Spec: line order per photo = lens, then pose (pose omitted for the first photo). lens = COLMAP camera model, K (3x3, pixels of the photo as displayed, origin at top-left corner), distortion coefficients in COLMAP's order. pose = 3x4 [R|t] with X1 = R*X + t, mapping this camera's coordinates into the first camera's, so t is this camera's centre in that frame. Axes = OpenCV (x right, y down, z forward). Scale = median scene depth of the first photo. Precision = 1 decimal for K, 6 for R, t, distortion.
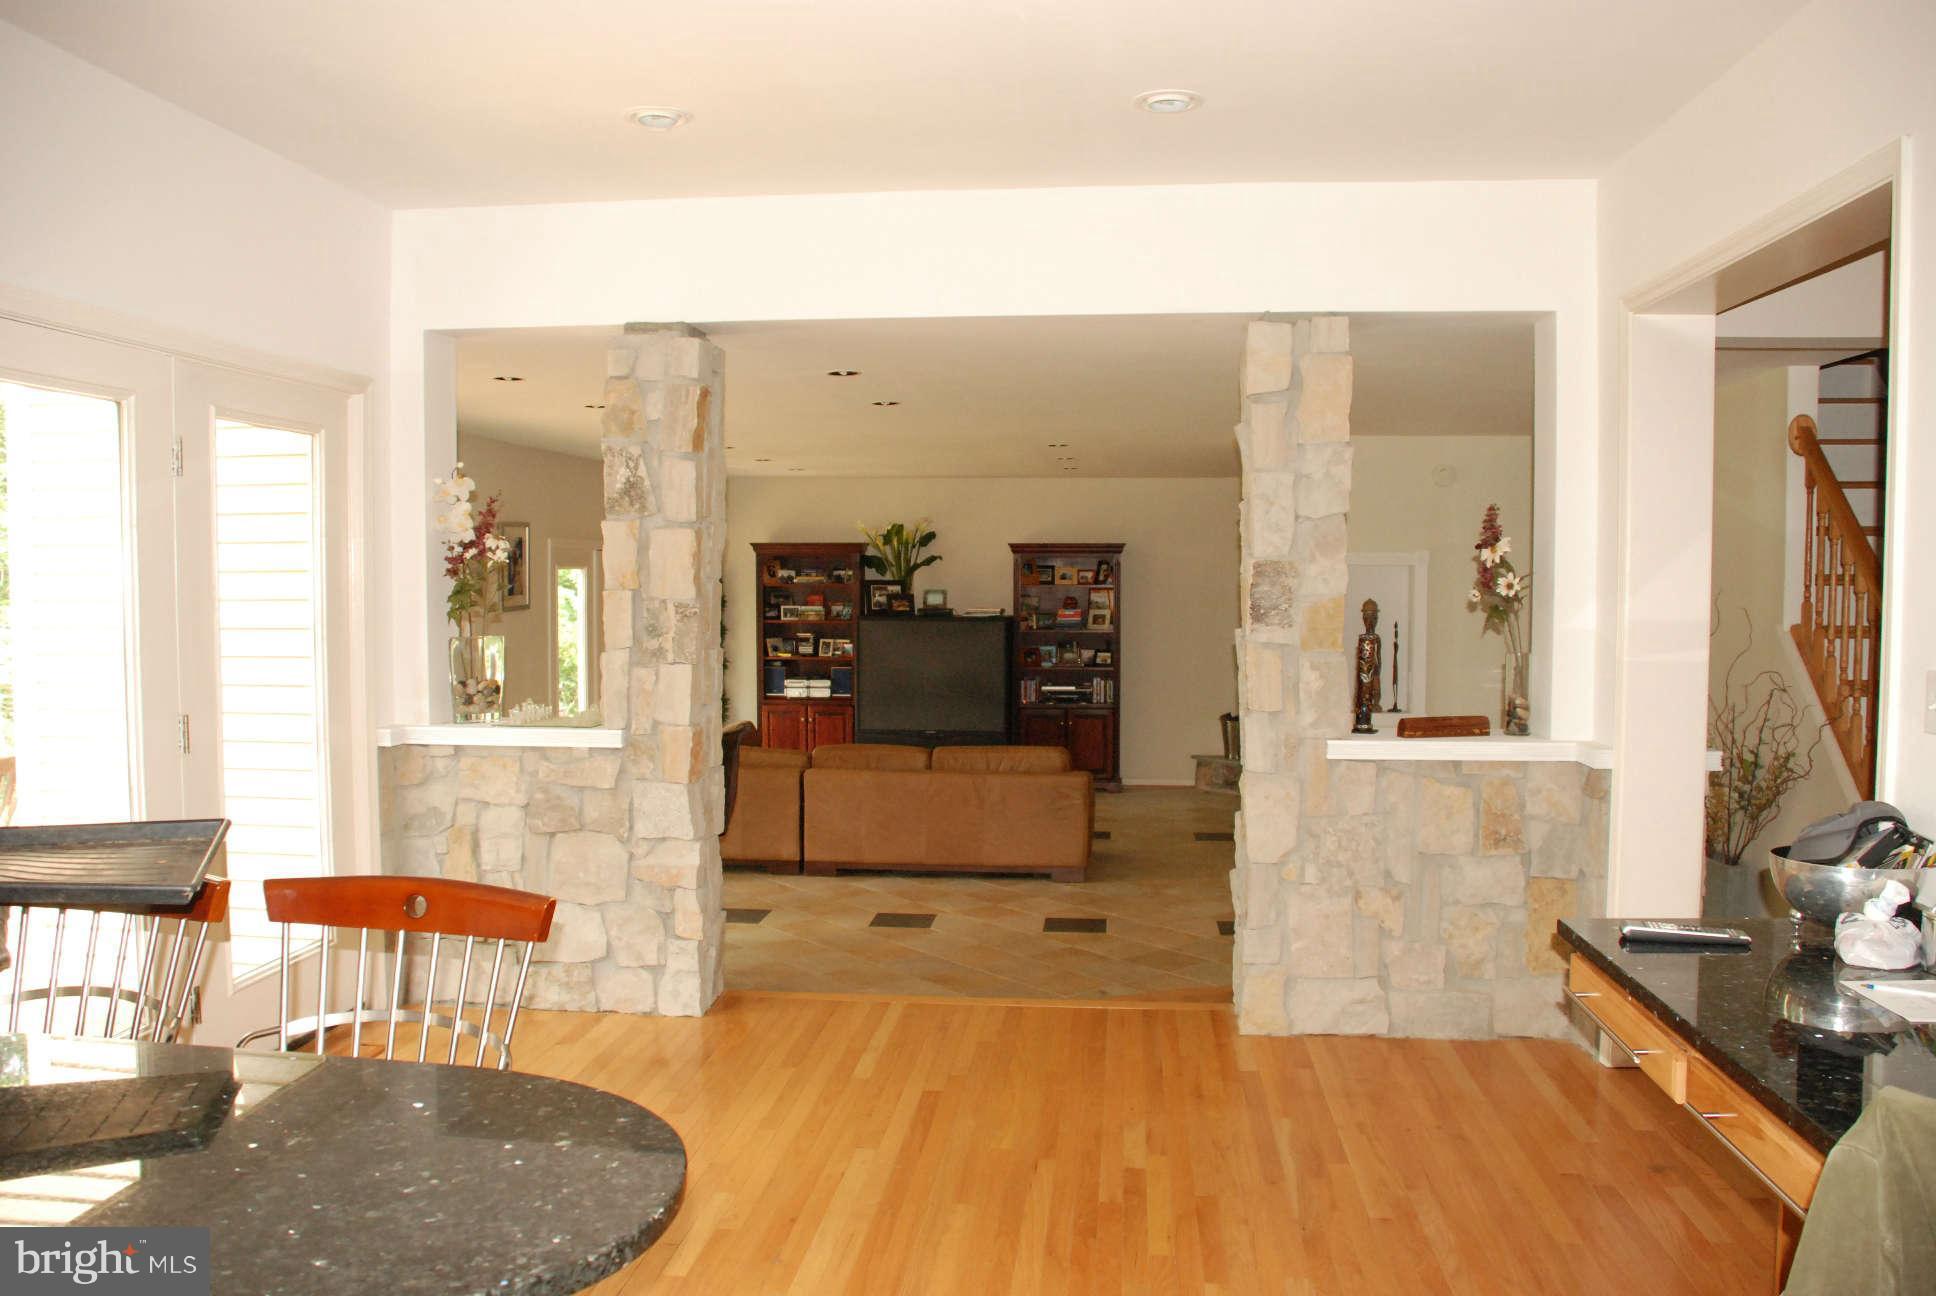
lens RADIAL K [[1535.6, 0, 965.4], [0, 1535.6, 640.4], [0, 0, 1]] dist [-0.081202, 0.016524]
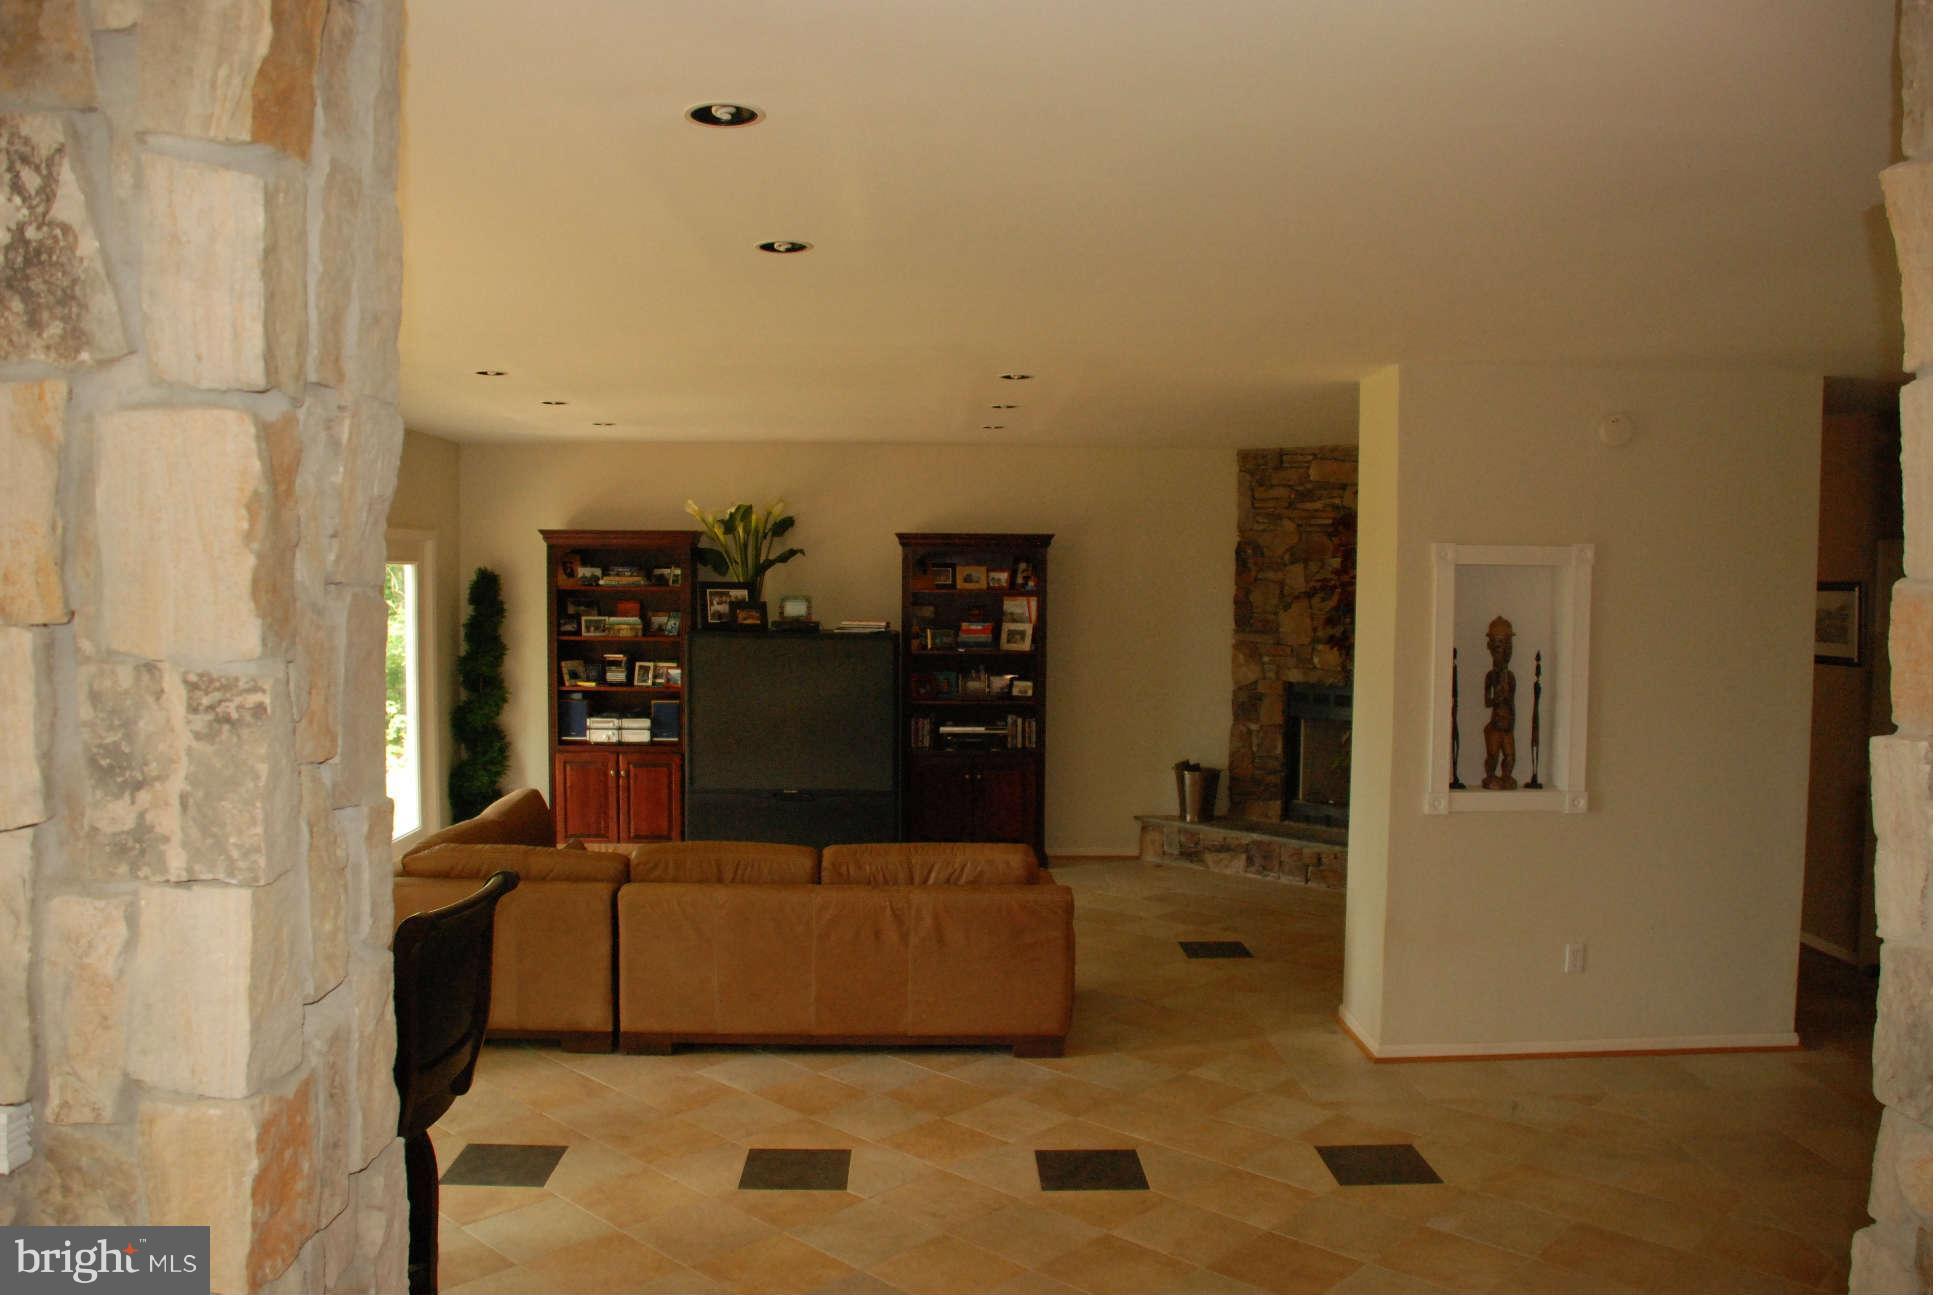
lens RADIAL K [[1535.6, 0, 969.1], [0, 1535.6, 654.0], [0, 0, 1]] dist [-0.081202, 0.016524]
pose [[0.991923, 0.000063, 0.126839, -0.030551], [-0.001132, 0.999964, 0.008361, -0.011389], [-0.126834, -0.008437, 0.991888, 0.264268]]
